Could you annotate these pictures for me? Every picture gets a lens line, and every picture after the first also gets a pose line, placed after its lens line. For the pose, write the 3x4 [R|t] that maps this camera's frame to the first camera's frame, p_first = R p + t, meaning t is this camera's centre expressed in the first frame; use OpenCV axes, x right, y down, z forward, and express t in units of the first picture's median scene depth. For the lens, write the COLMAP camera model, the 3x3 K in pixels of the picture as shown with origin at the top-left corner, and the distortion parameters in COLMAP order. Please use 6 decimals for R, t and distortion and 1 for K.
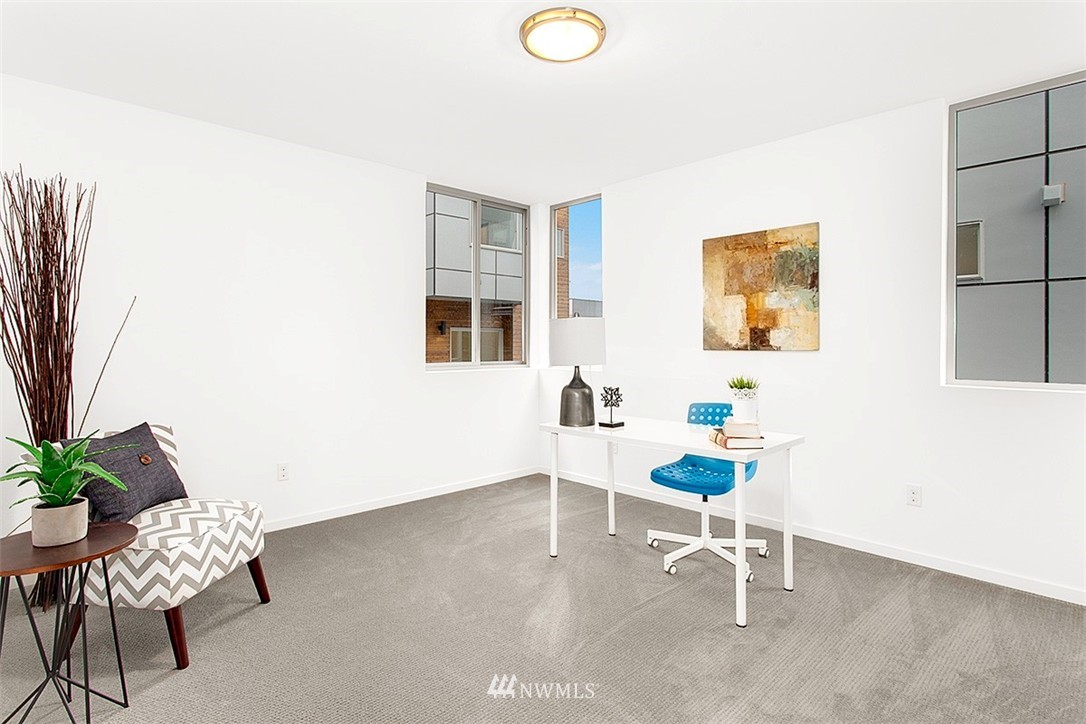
lens RADIAL K [[524.9, 0, 539.0], [0, 524.9, 350.7], [0, 0, 1]] dist [-0.001824, -0.000220]
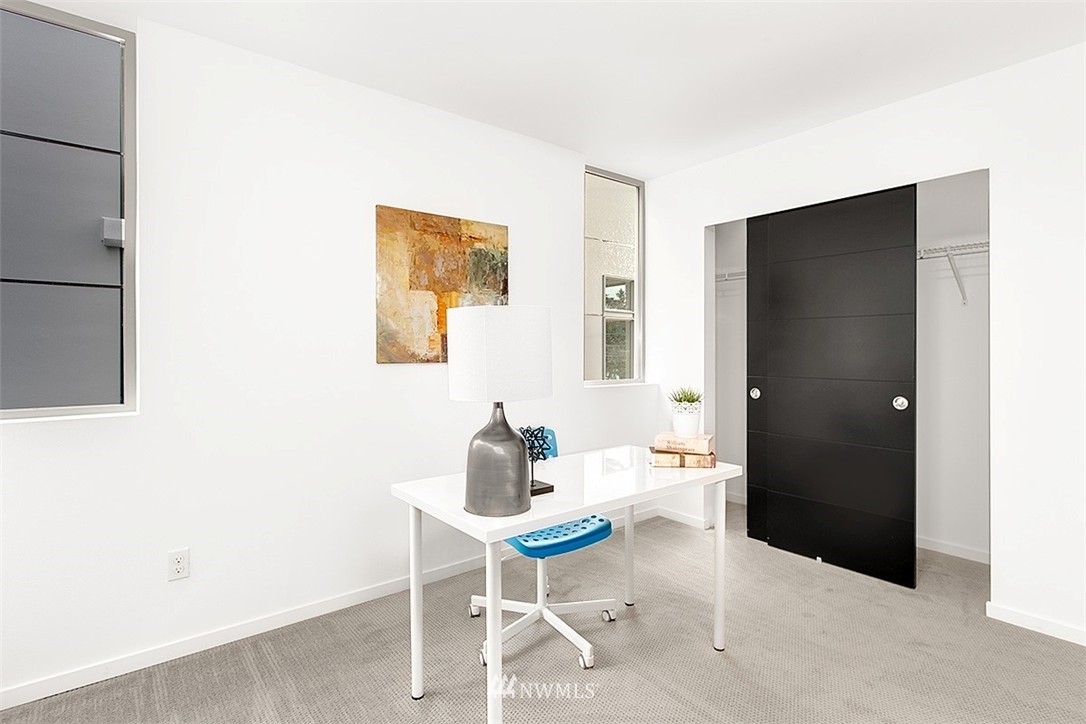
lens RADIAL K [[524.9, 0, 539.0], [0, 524.9, 350.7], [0, 0, 1]] dist [-0.001824, -0.000220]
pose [[0.138547, 0.003985, 0.990348, -0.374320], [0.015899, 0.999854, -0.006247, -0.011175], [-0.990228, 0.016611, 0.138463, 0.752529]]
